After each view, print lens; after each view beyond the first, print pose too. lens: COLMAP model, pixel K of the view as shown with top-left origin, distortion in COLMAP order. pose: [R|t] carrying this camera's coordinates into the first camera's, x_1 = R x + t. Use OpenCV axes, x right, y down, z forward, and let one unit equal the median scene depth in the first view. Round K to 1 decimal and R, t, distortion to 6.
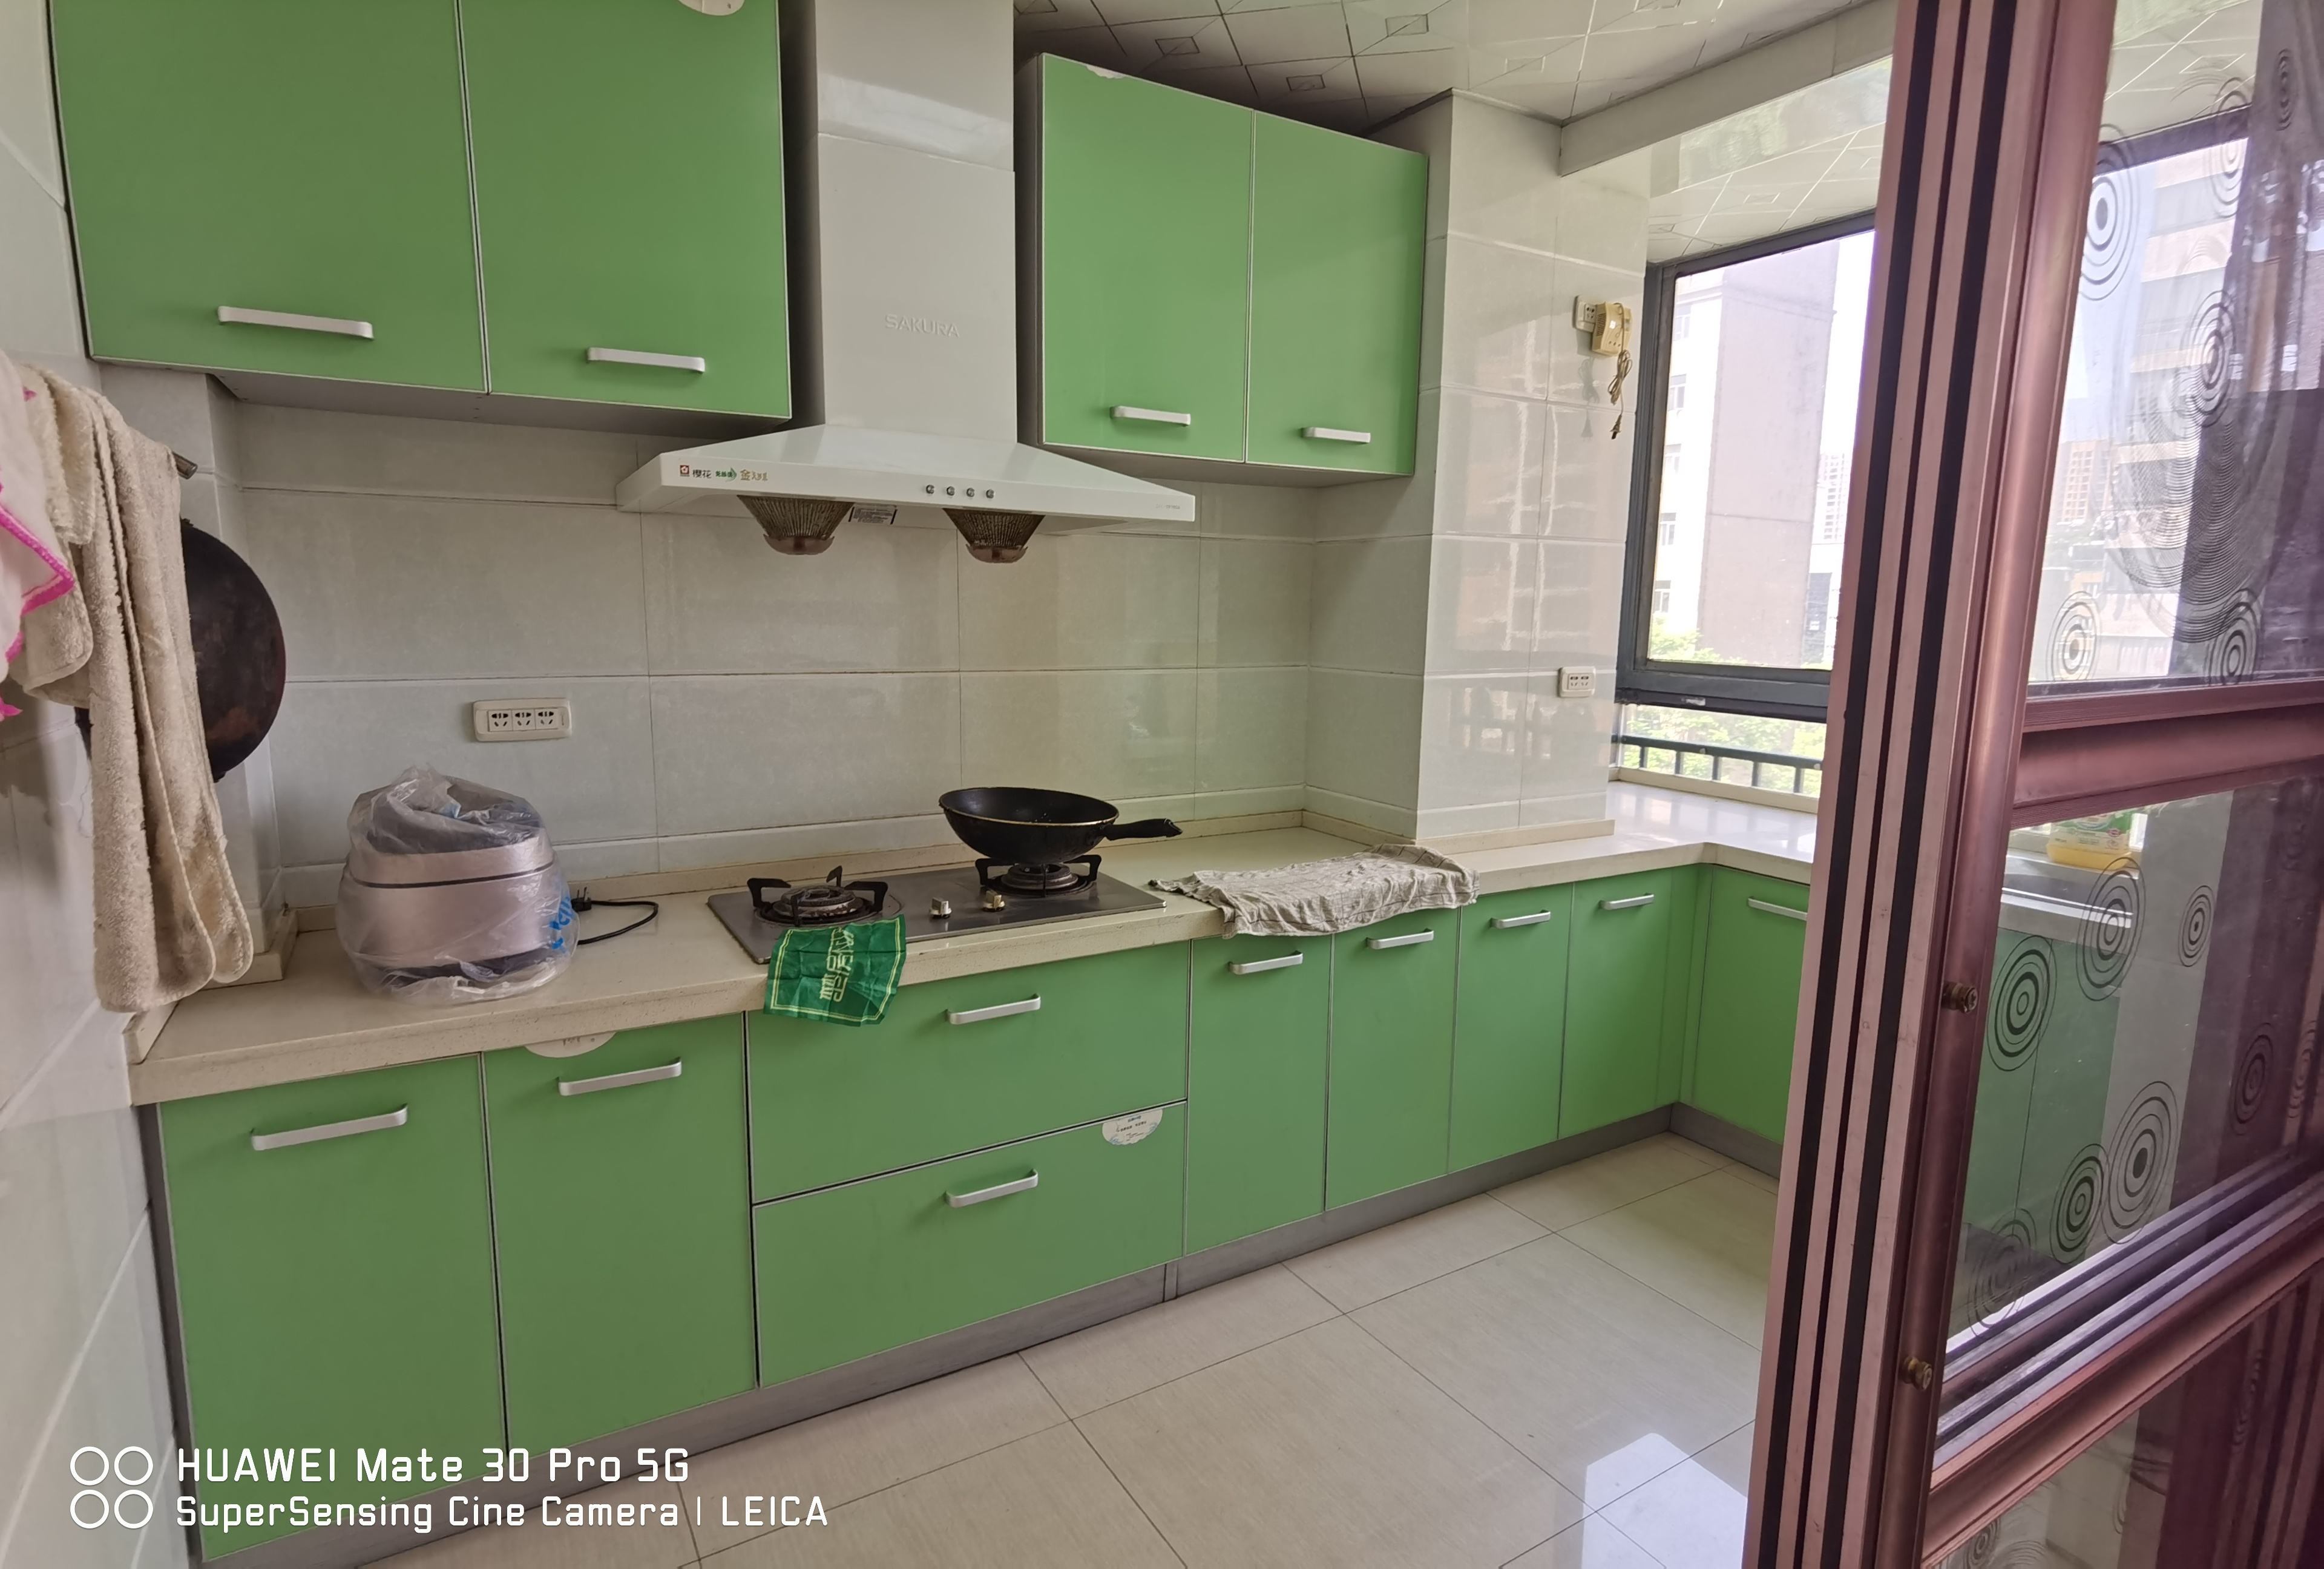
lens RADIAL K [[1196.6, 0, 1173.5], [0, 1196.6, 779.4], [0, 0, 1]] dist [0.011292, -0.002190]
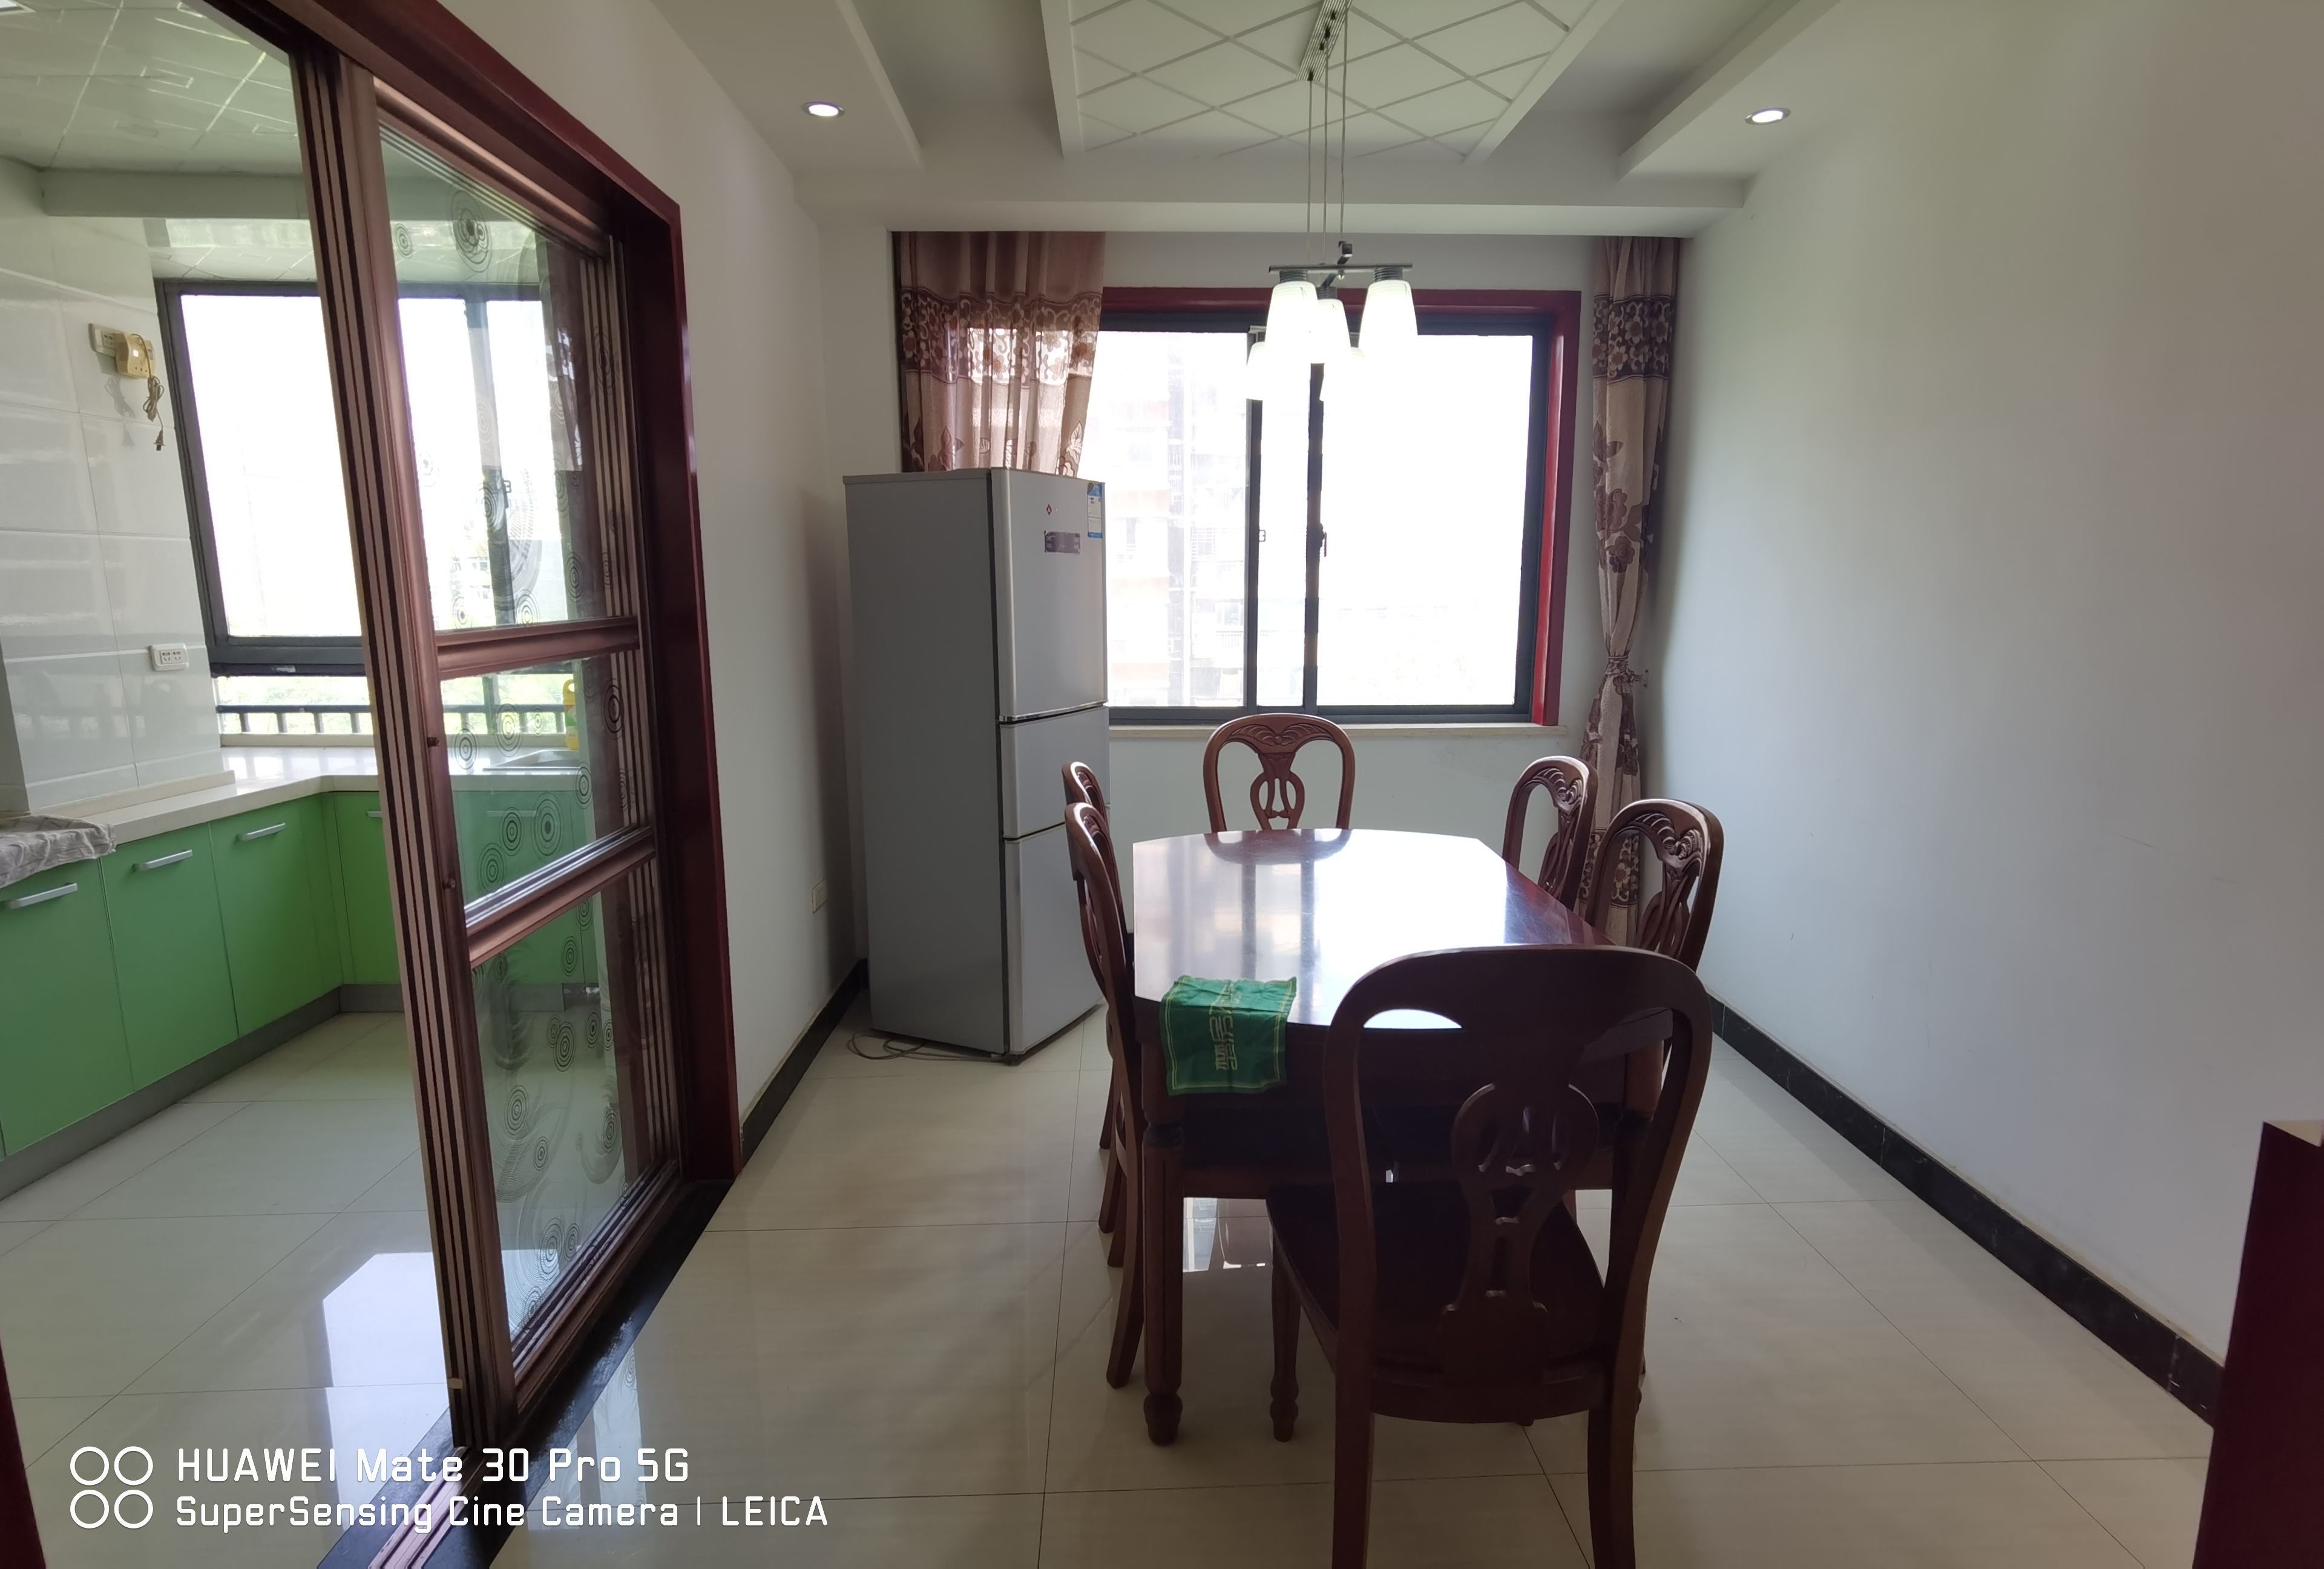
lens RADIAL K [[1196.6, 0, 1173.5], [0, 1196.6, 779.4], [0, 0, 1]] dist [0.011292, -0.002190]
pose [[0.492322, -0.166004, 0.854437, -0.211969], [0.142083, 0.983805, 0.109271, 0.047483], [-0.858738, 0.067604, 0.507935, -0.444685]]
